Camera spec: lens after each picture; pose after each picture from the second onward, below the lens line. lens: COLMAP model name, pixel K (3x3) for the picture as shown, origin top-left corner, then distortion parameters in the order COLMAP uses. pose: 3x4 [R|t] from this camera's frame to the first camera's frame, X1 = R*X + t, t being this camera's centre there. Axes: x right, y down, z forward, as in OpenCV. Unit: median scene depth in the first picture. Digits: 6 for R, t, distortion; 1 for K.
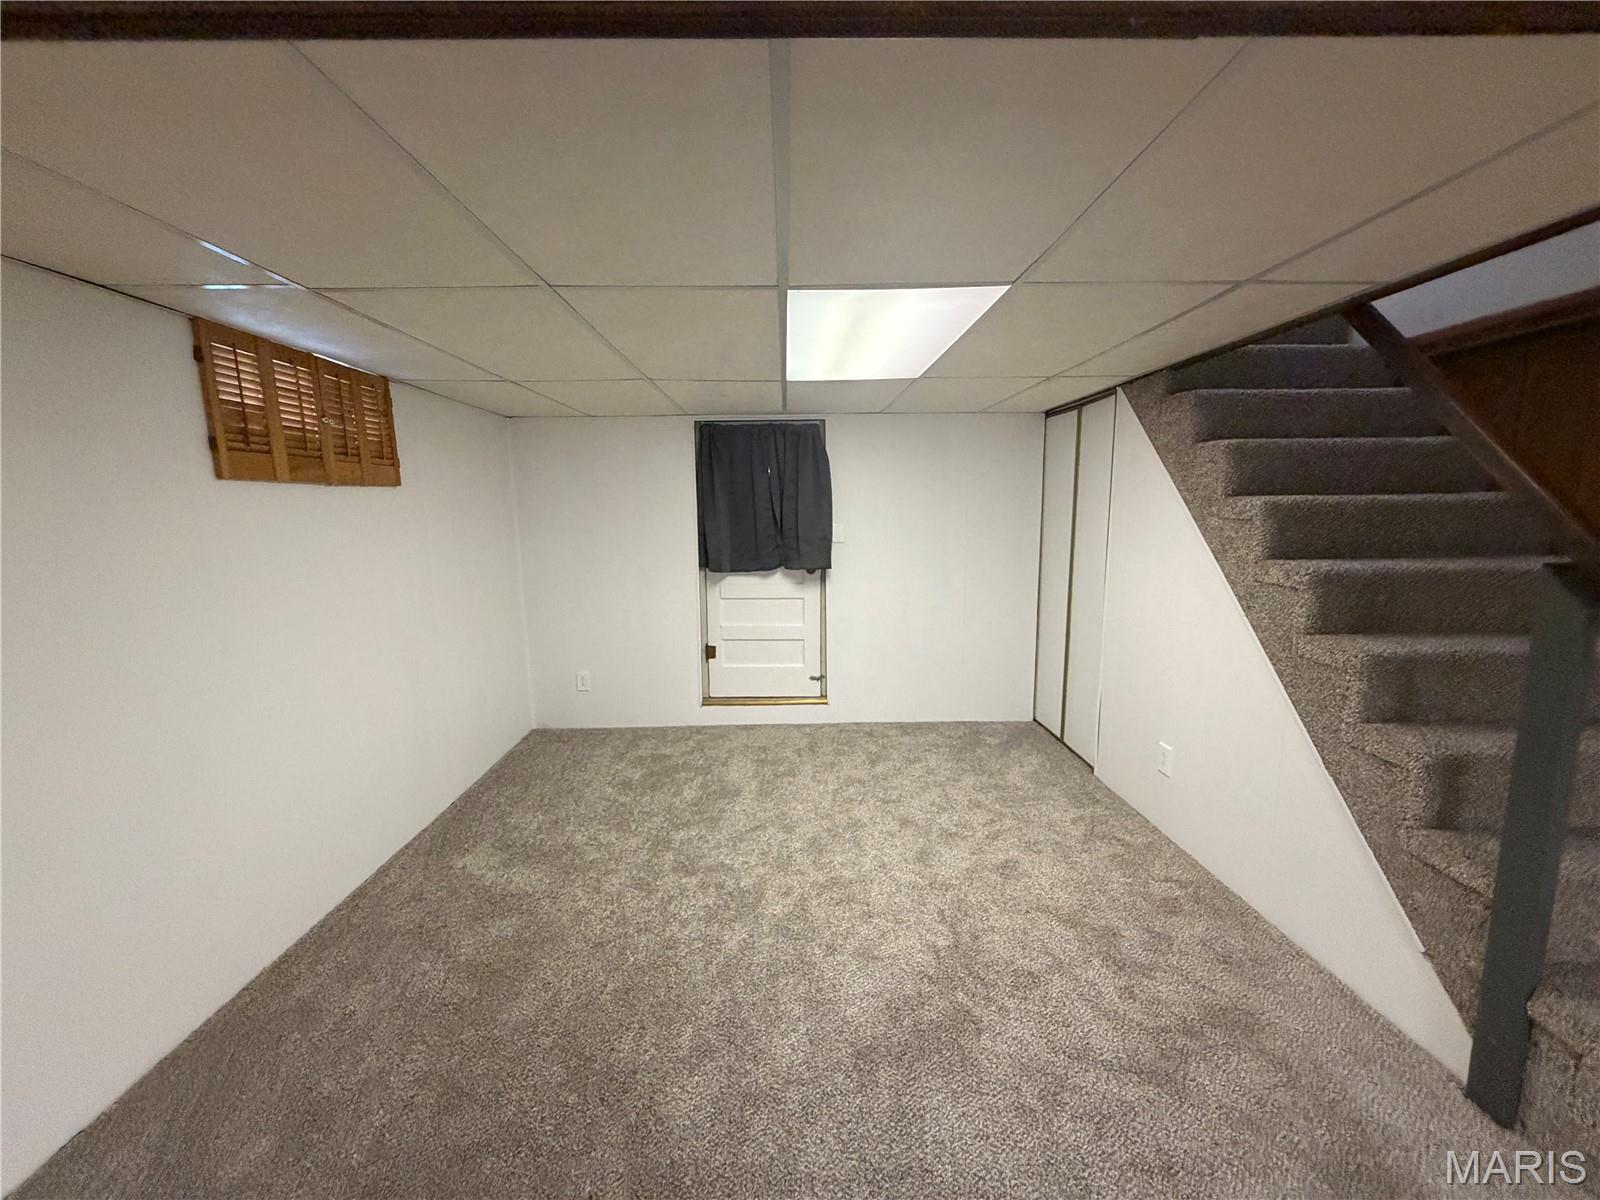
lens RADIAL K [[633.6, 0, 796.9], [0, 633.6, 606.4], [0, 0, 1]] dist [0.000949, 0.000763]
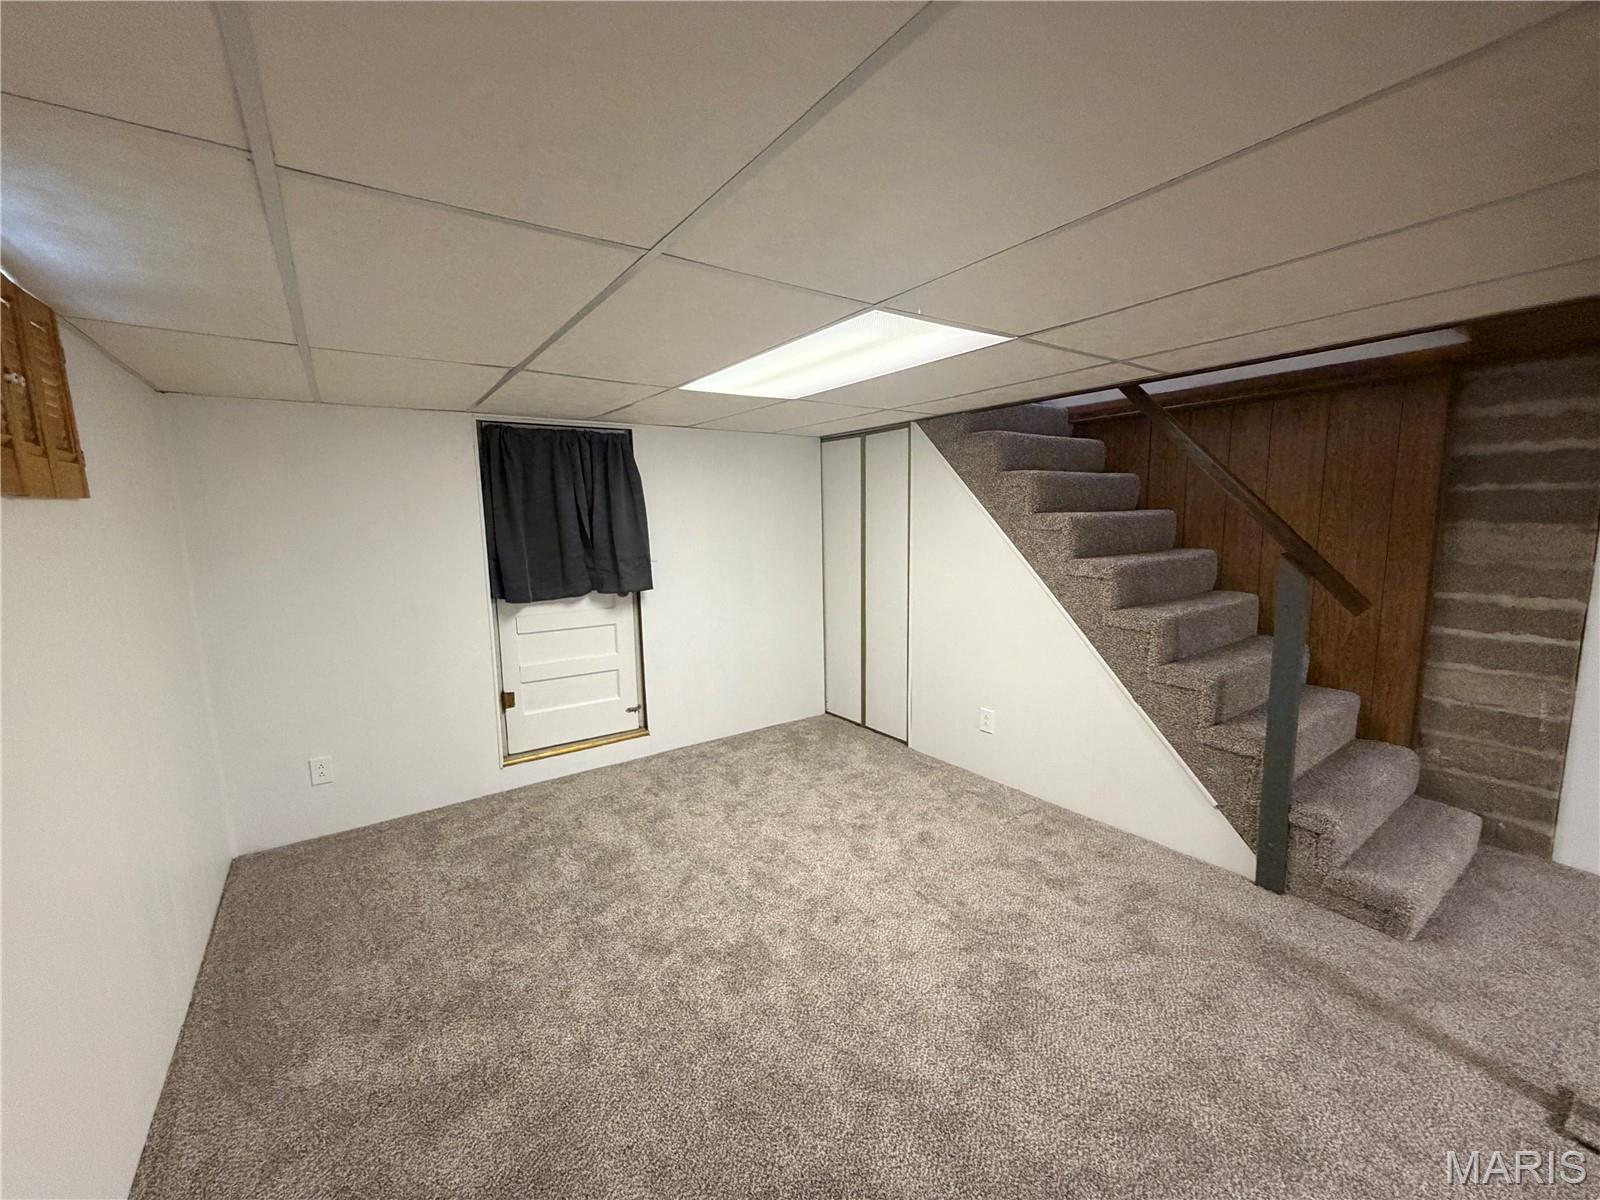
lens RADIAL K [[633.6, 0, 793.9], [0, 633.6, 604.7], [0, 0, 1]] dist [0.000949, 0.000763]
pose [[0.828516, -0.082527, 0.553850, -0.417427], [0.095016, 0.995456, 0.006192, -0.032366], [-0.551844, 0.047494, 0.832594, 0.152610]]
